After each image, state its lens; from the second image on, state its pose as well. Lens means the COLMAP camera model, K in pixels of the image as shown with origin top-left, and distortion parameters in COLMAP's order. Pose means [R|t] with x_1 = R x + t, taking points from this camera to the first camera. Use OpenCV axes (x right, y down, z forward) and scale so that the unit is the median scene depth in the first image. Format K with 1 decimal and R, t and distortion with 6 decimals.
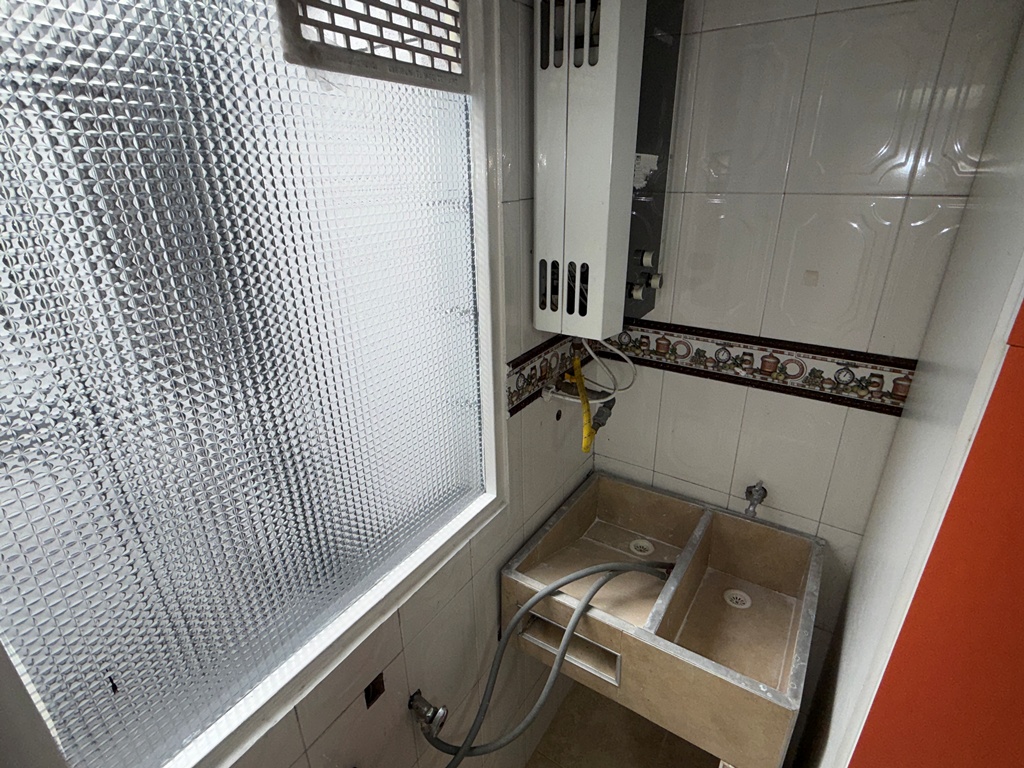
lens RADIAL K [[521.0, 0, 510.9], [0, 521.0, 391.0], [0, 0, 1]] dist [0.001588, -0.000163]
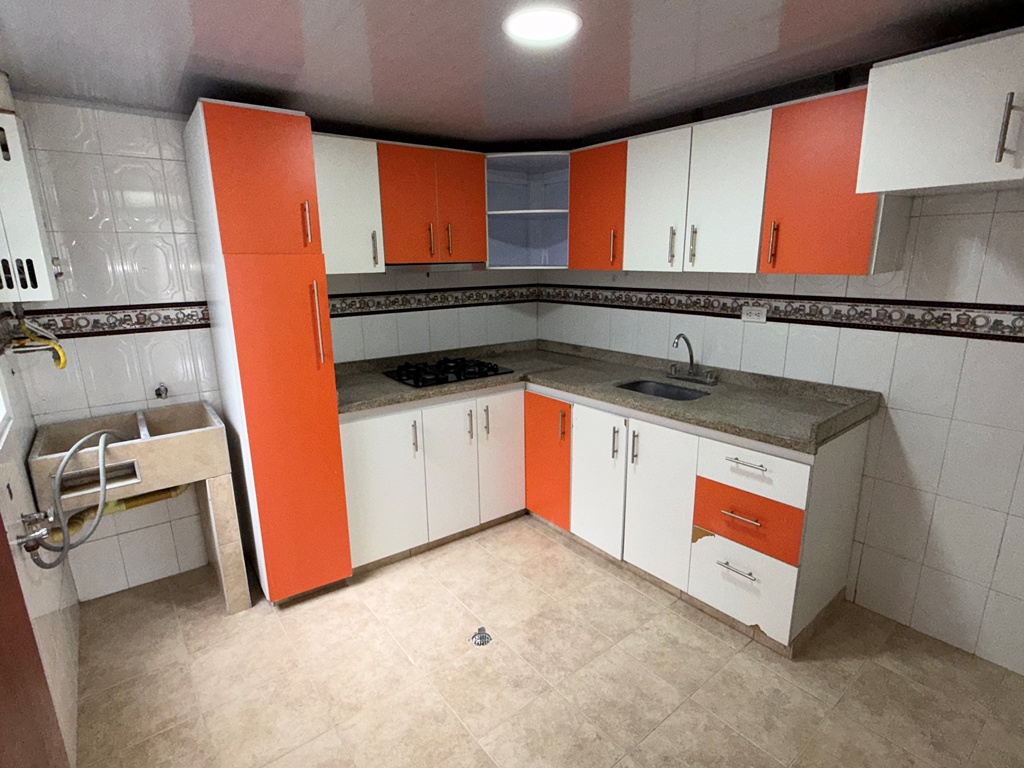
lens RADIAL K [[521.0, 0, 513.3], [0, 521.0, 386.3], [0, 0, 1]] dist [0.001588, -0.000163]
pose [[0.328404, -0.217599, 0.919131, -0.909430], [0.376587, 0.922578, 0.083861, 0.554717], [-0.866218, 0.318593, 0.384923, -0.884928]]
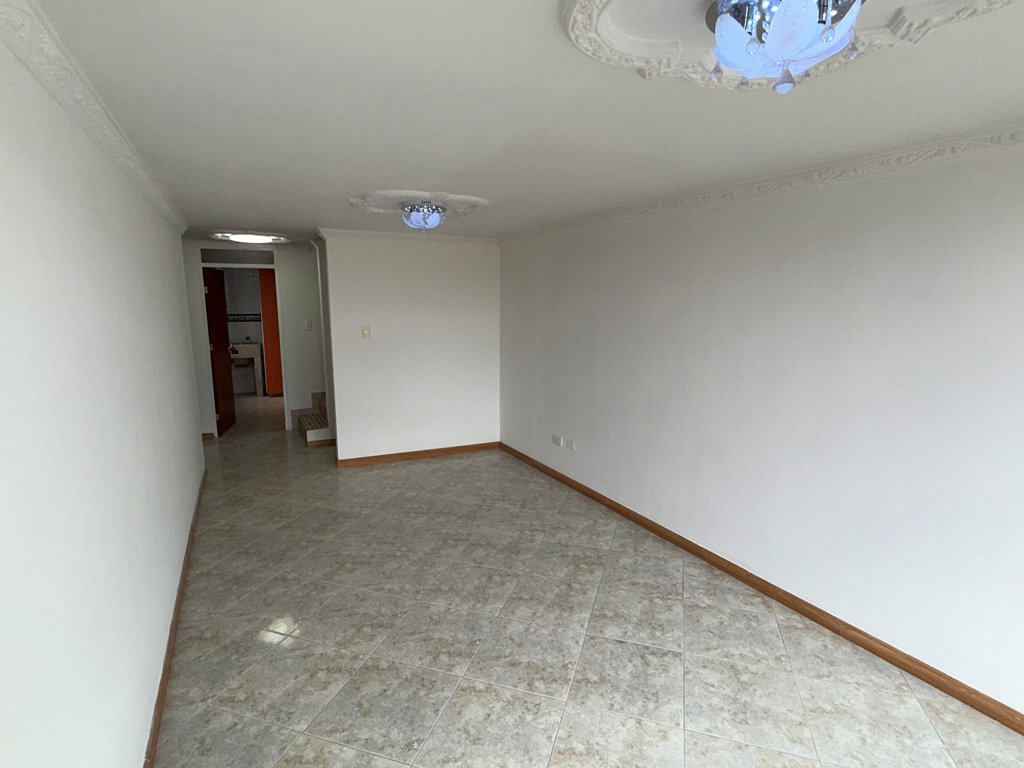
lens RADIAL K [[521.0, 0, 512.5], [0, 521.0, 380.1], [0, 0, 1]] dist [0.001588, -0.000163]
pose [[0.502843, -0.120090, 0.855995, -4.058685], [0.330459, 0.941782, -0.061998, 2.516623], [-0.798715, 0.314046, 0.513254, -5.587630]]
